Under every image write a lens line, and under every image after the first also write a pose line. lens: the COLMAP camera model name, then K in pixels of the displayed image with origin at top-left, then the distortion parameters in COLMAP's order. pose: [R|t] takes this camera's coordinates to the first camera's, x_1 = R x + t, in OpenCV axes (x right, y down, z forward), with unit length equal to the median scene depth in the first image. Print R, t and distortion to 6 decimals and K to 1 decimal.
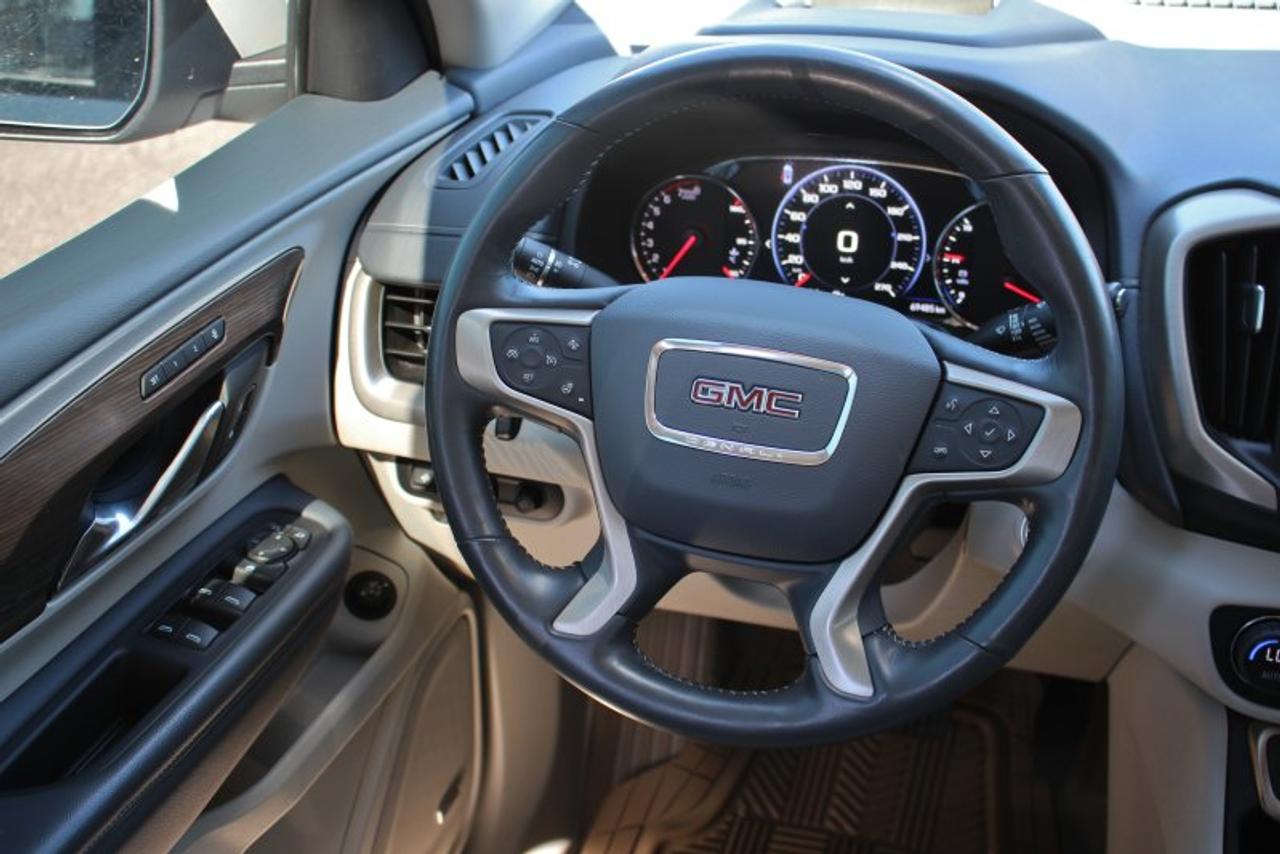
lens RADIAL K [[1566.3, 0, 630.1], [0, 1566.3, 429.0], [0, 0, 1]] dist [-0.057271, 0.000000]
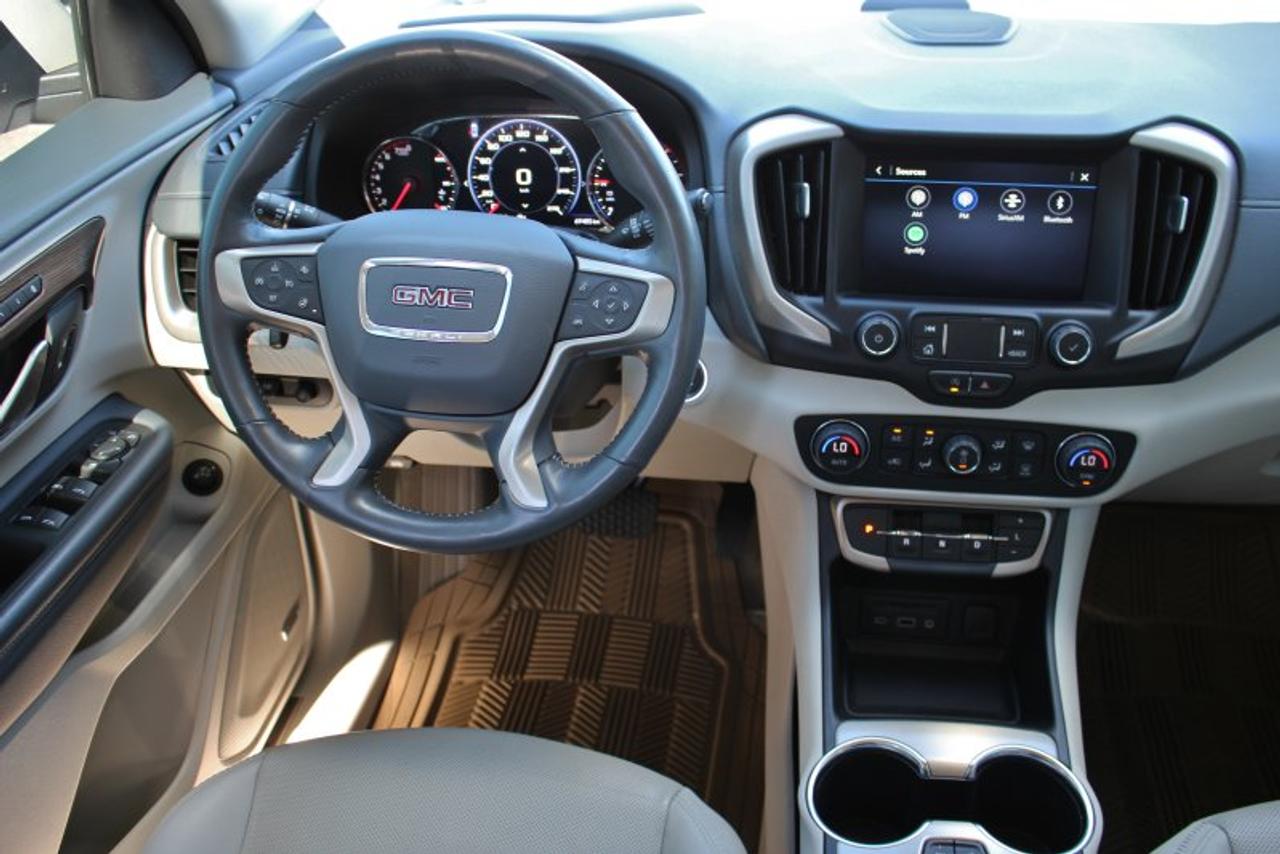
lens RADIAL K [[1160.7, 0, 637.3], [0, 1160.7, 423.0], [0, 0, 1]] dist [-0.082247, 0.000000]
pose [[0.985985, -0.104117, 0.130357, 0.091650], [0.093939, 0.992199, 0.081950, 0.019173], [-0.137872, -0.068556, 0.988075, -0.008648]]
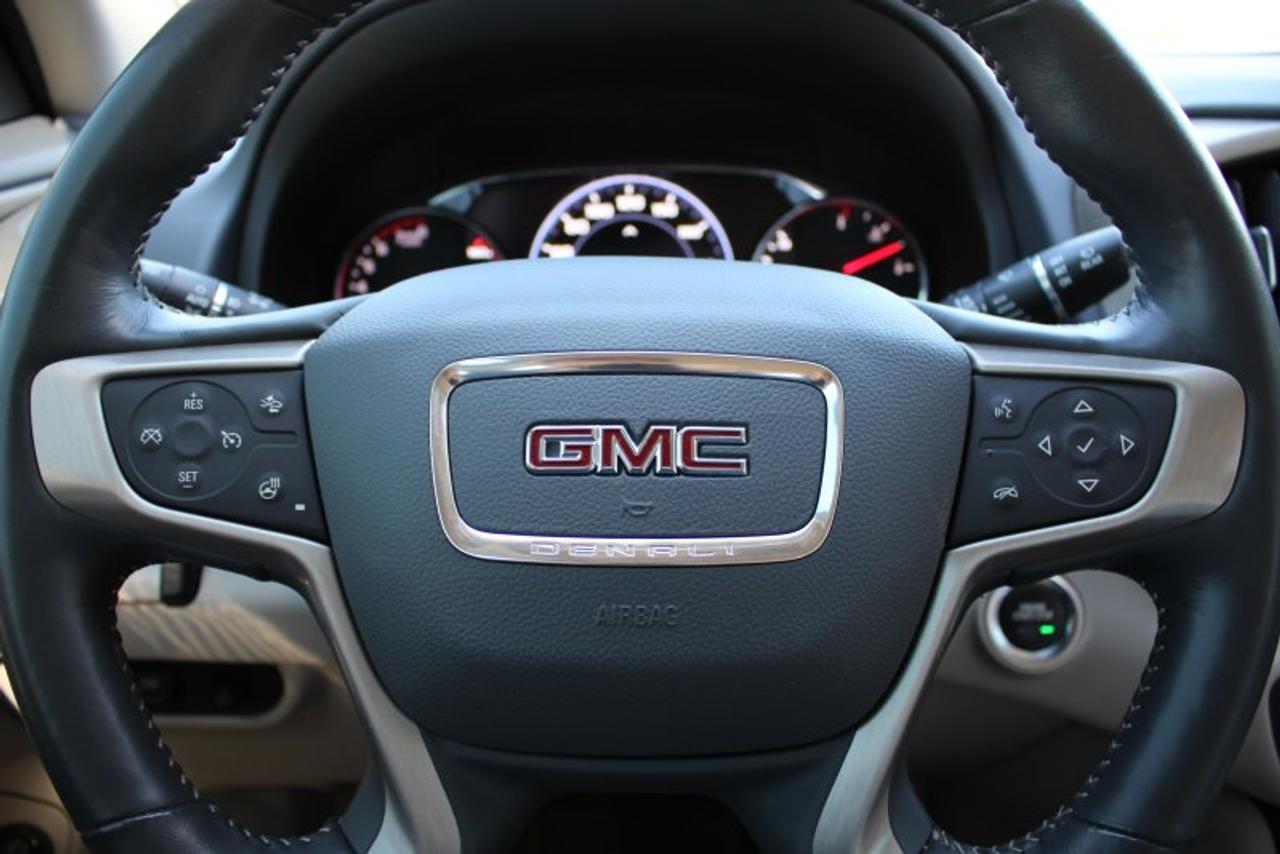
lens RADIAL K [[1037.4, 0, 647.8], [0, 1037.4, 424.4], [0, 0, 1]] dist [-0.111825, 0.000728]
pose [[0.939946, -0.110601, 0.322908, -0.026641], [0.154883, 0.981246, -0.114754, 0.009804], [-0.304160, 0.157875, 0.939448, 0.586368]]
